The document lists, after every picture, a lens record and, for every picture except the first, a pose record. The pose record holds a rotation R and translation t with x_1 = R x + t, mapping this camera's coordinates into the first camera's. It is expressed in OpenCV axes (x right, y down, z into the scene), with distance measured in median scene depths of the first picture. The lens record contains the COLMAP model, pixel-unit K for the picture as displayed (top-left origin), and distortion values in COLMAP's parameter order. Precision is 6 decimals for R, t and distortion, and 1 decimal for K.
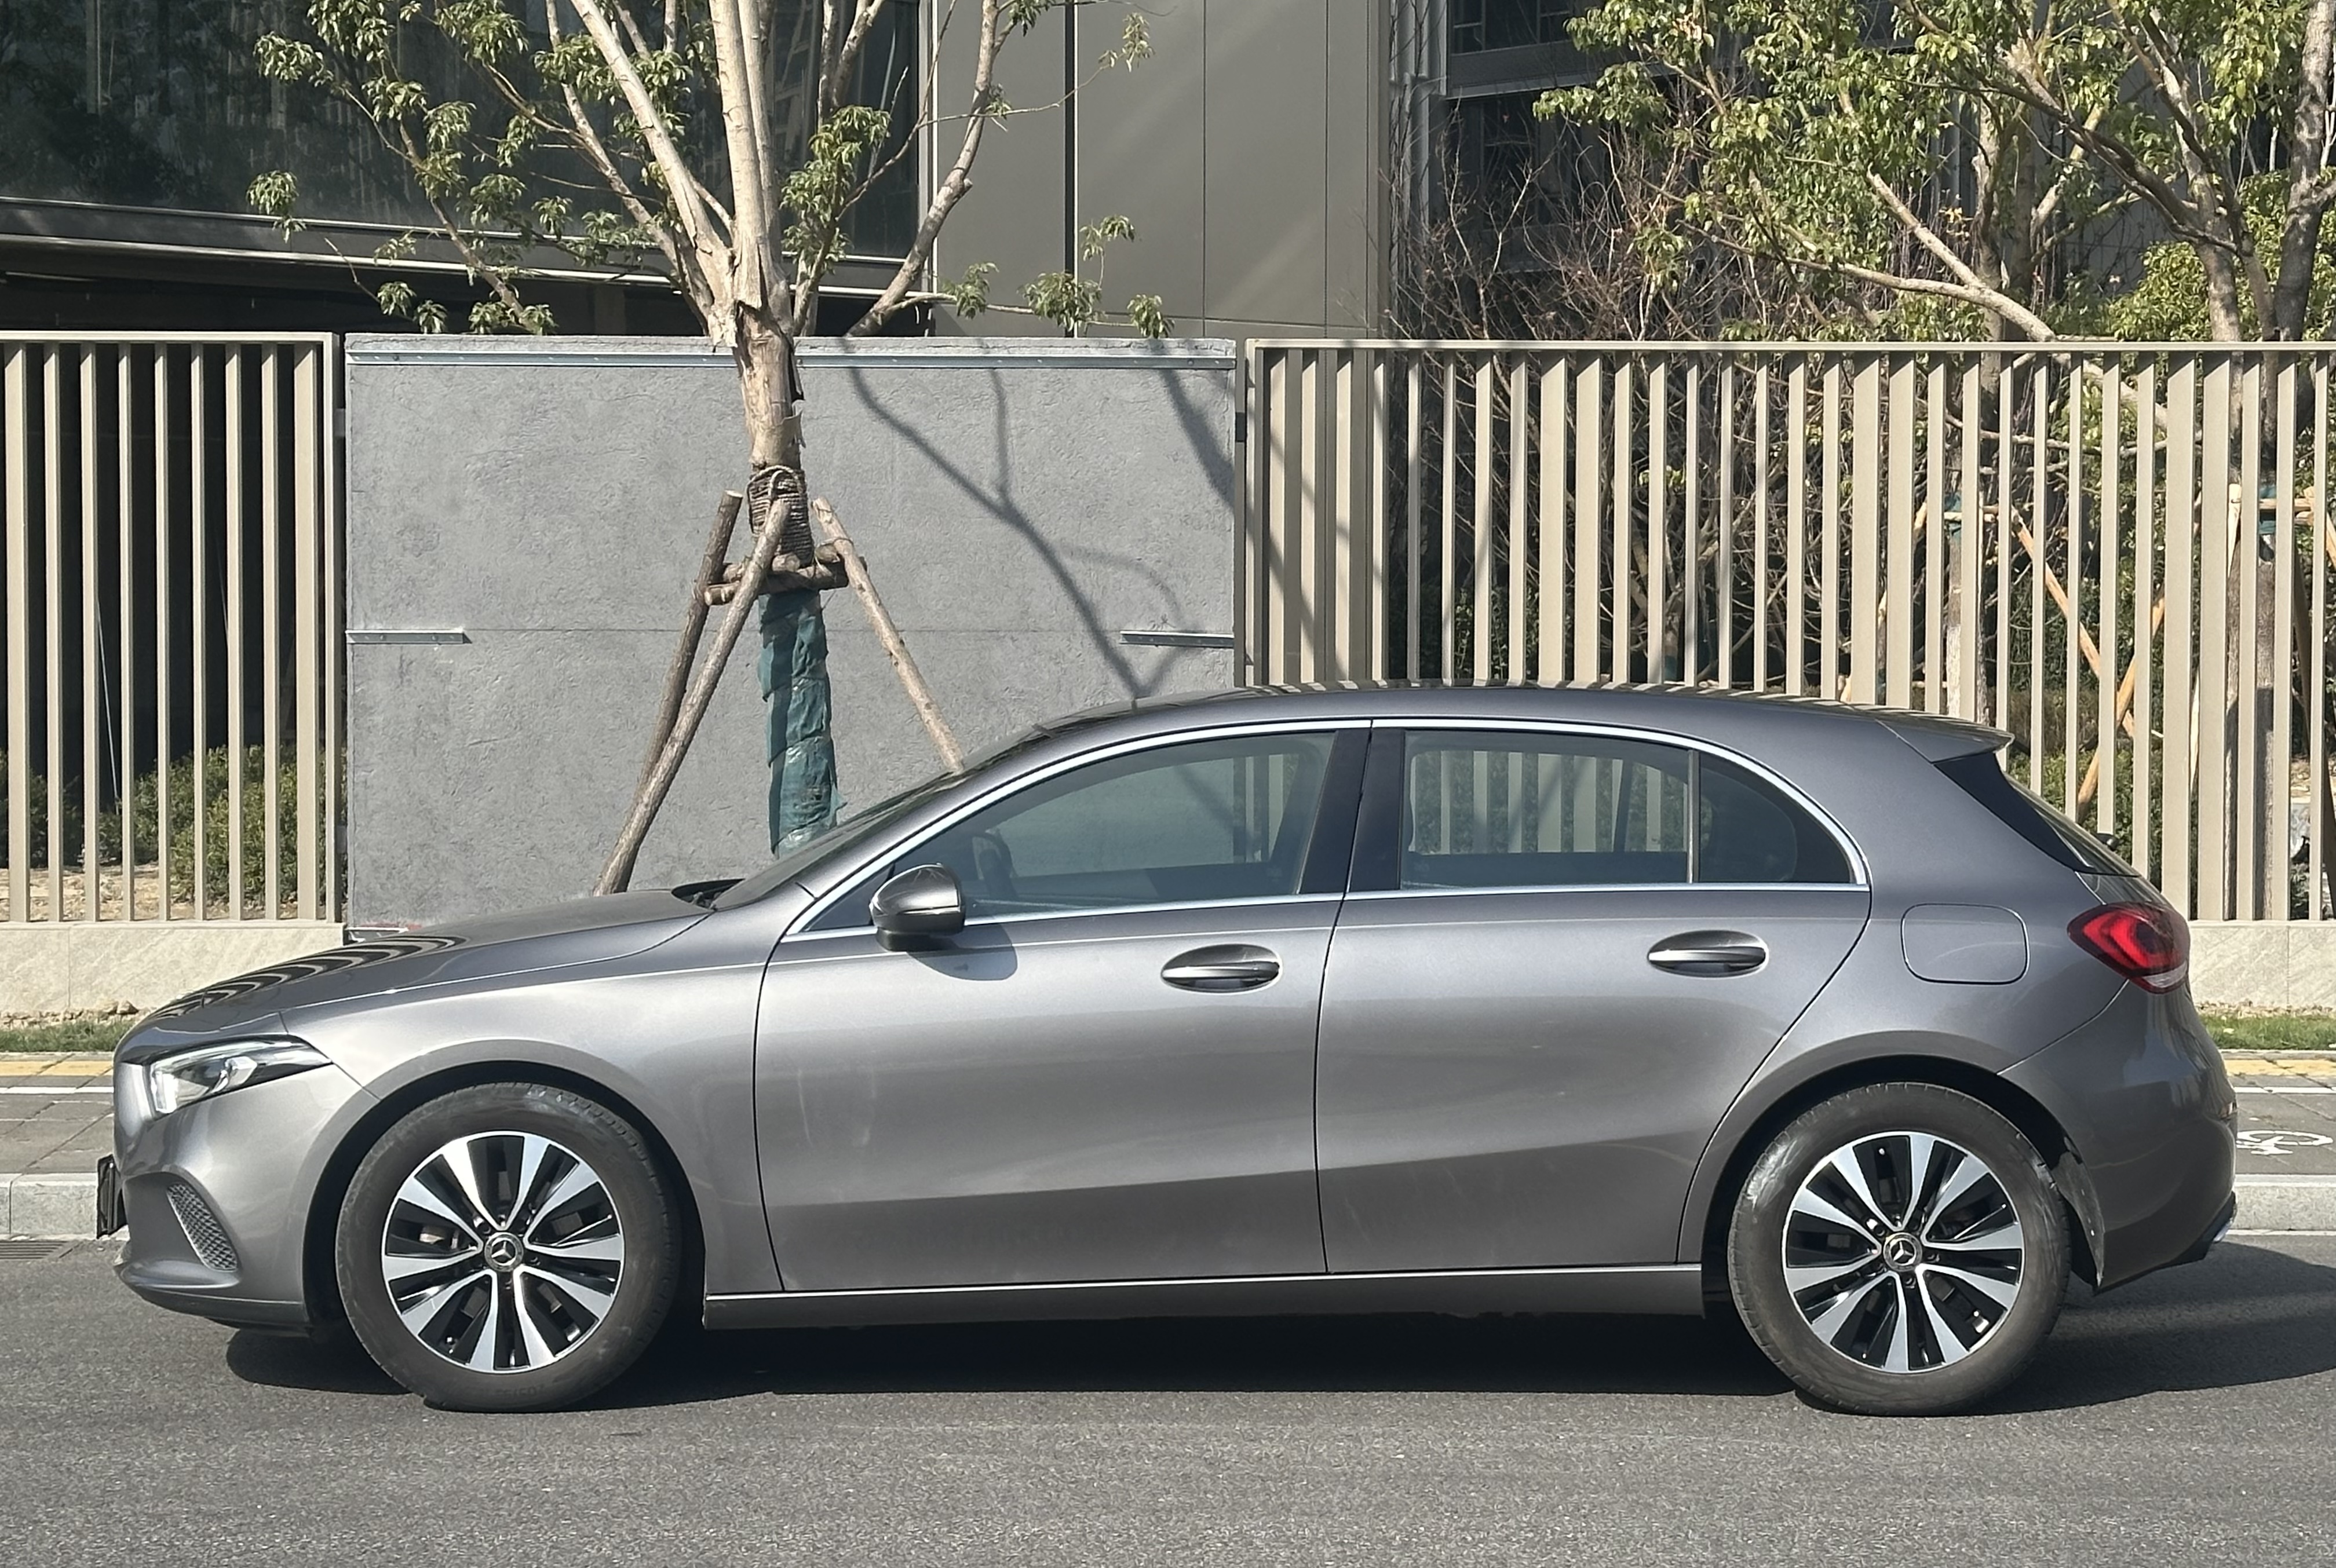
lens RADIAL K [[4710.5, 0, 1160.0], [0, 4710.5, 774.0], [0, 0, 1]] dist [0.238113, 0.000000]
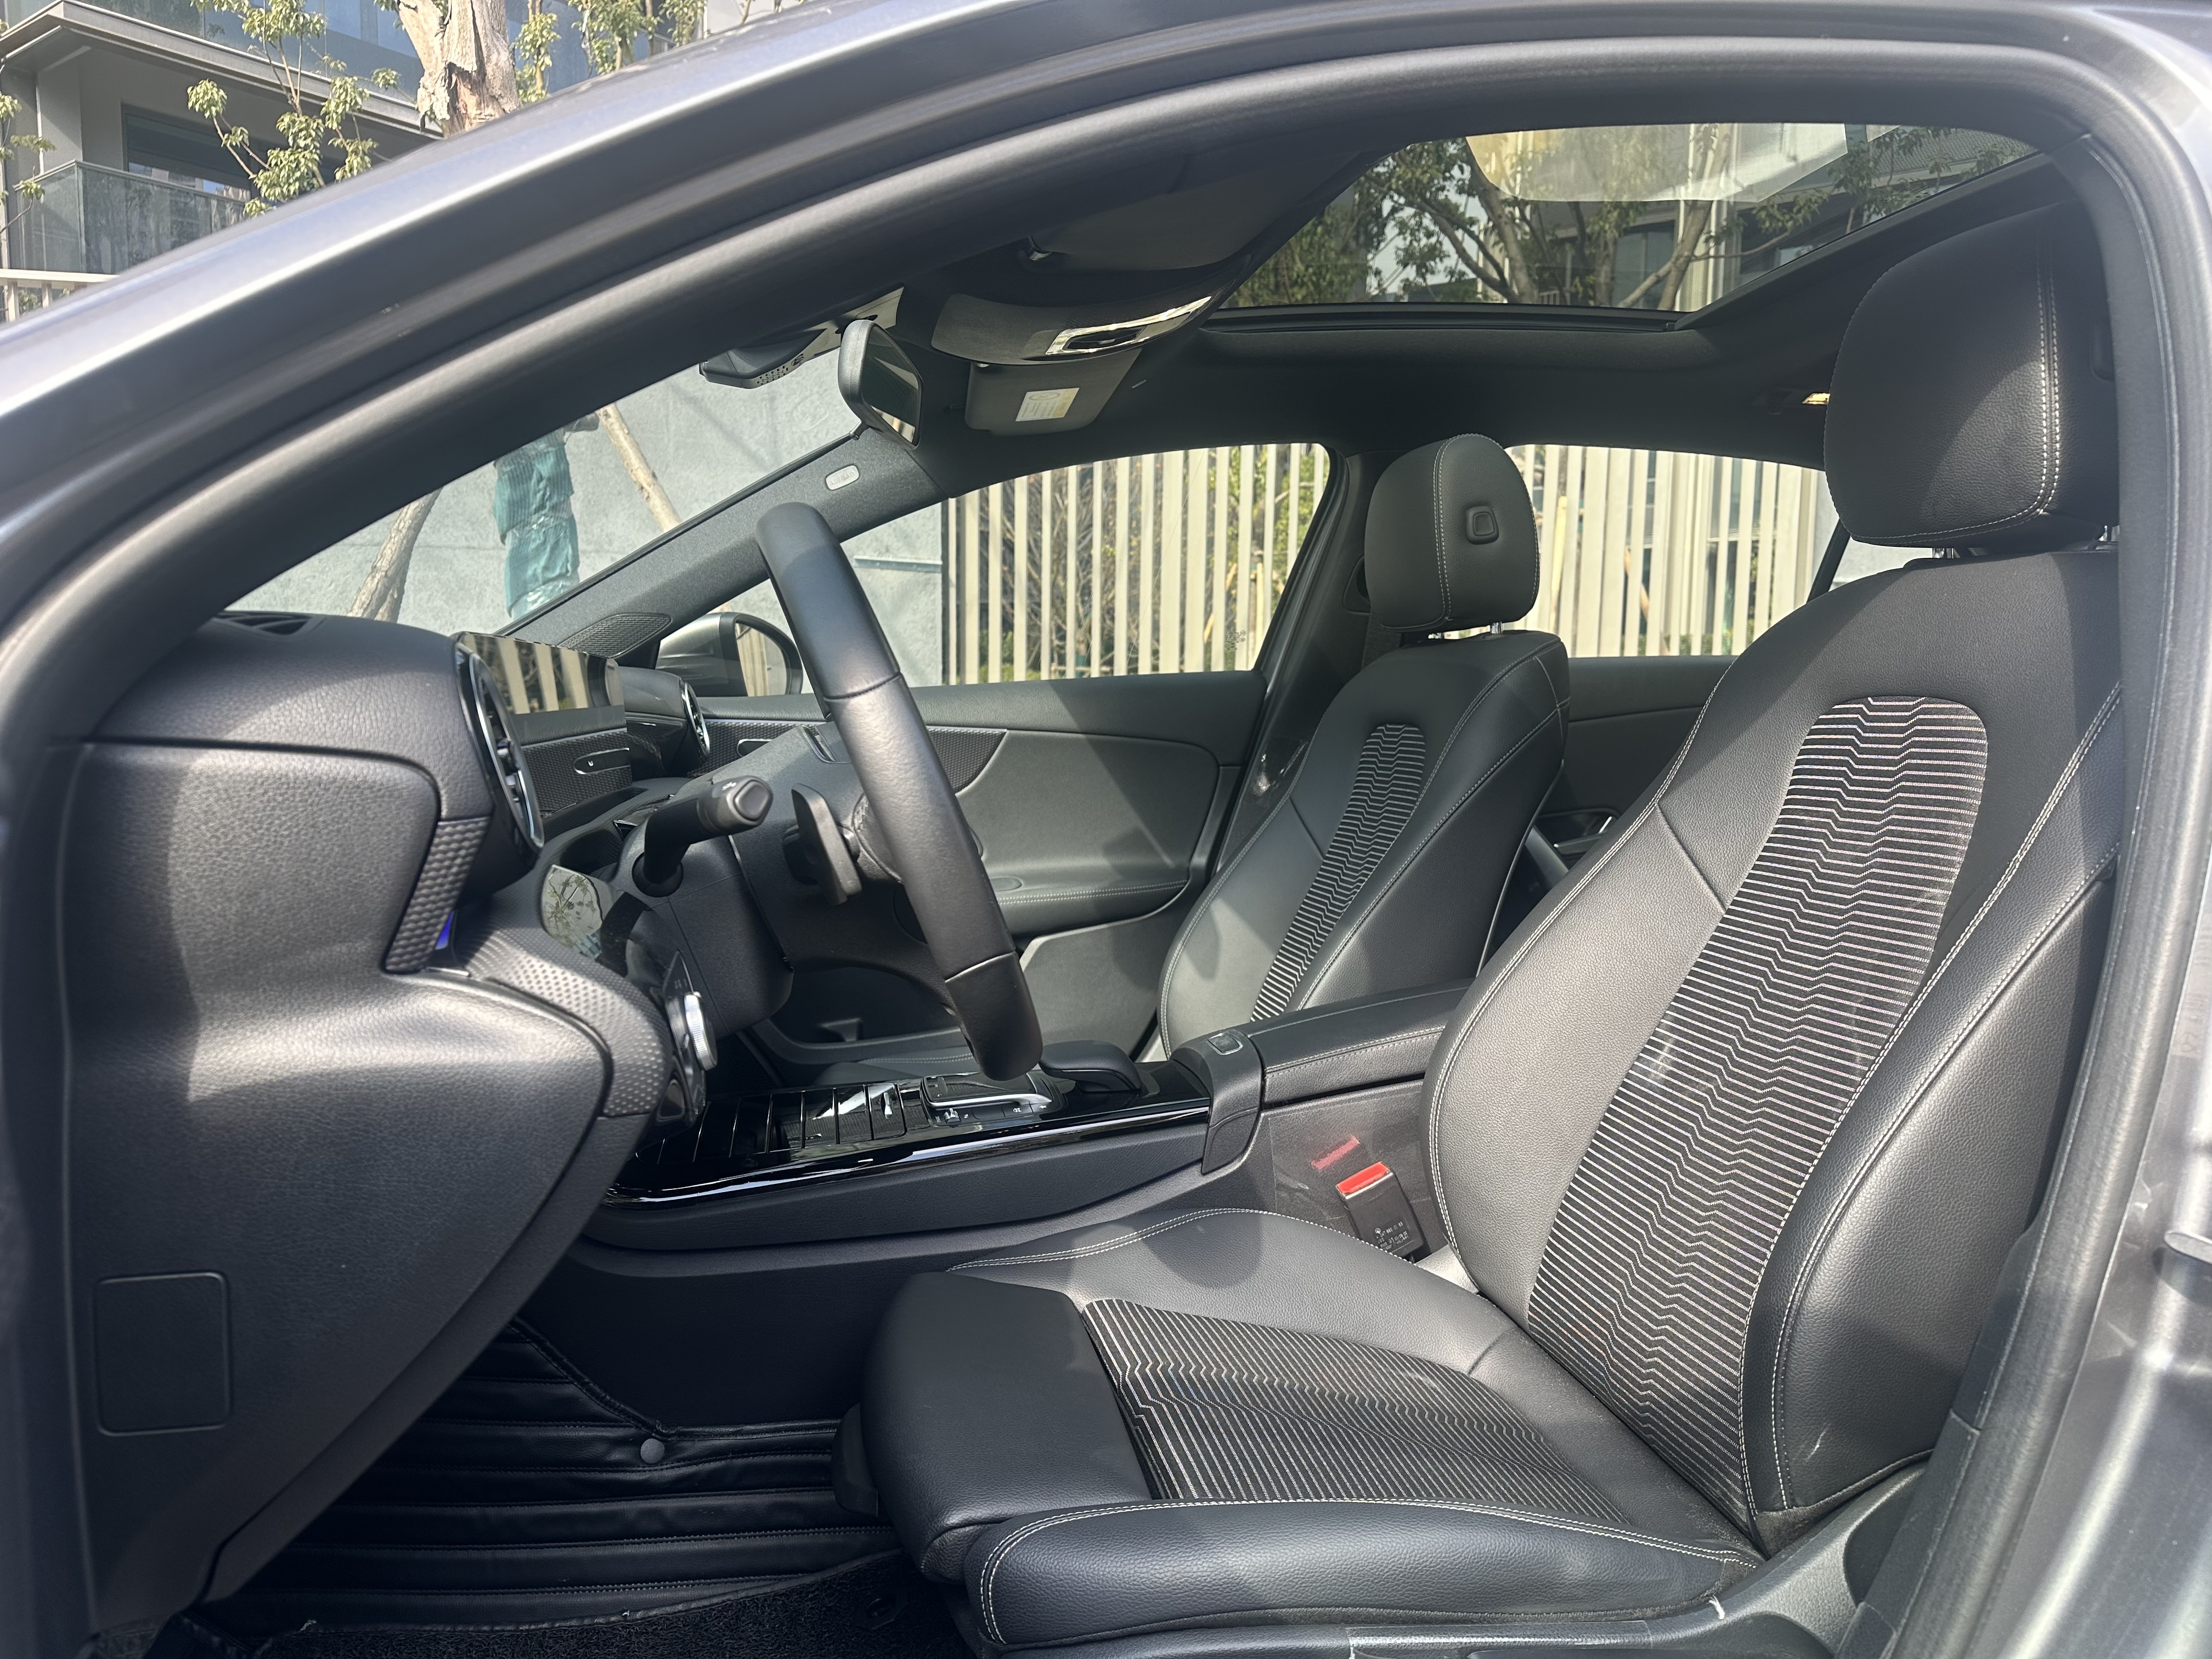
lens RADIAL K [[1541.4, 0, 1101.9], [0, 1541.4, 835.0], [0, 0, 1]] dist [0.063207, -0.094881]
pose [[0.981408, -0.012875, 0.191499, -0.037465], [0.001156, 0.998126, 0.061180, 0.031839], [-0.191928, -0.059821, 0.979584, 0.918530]]
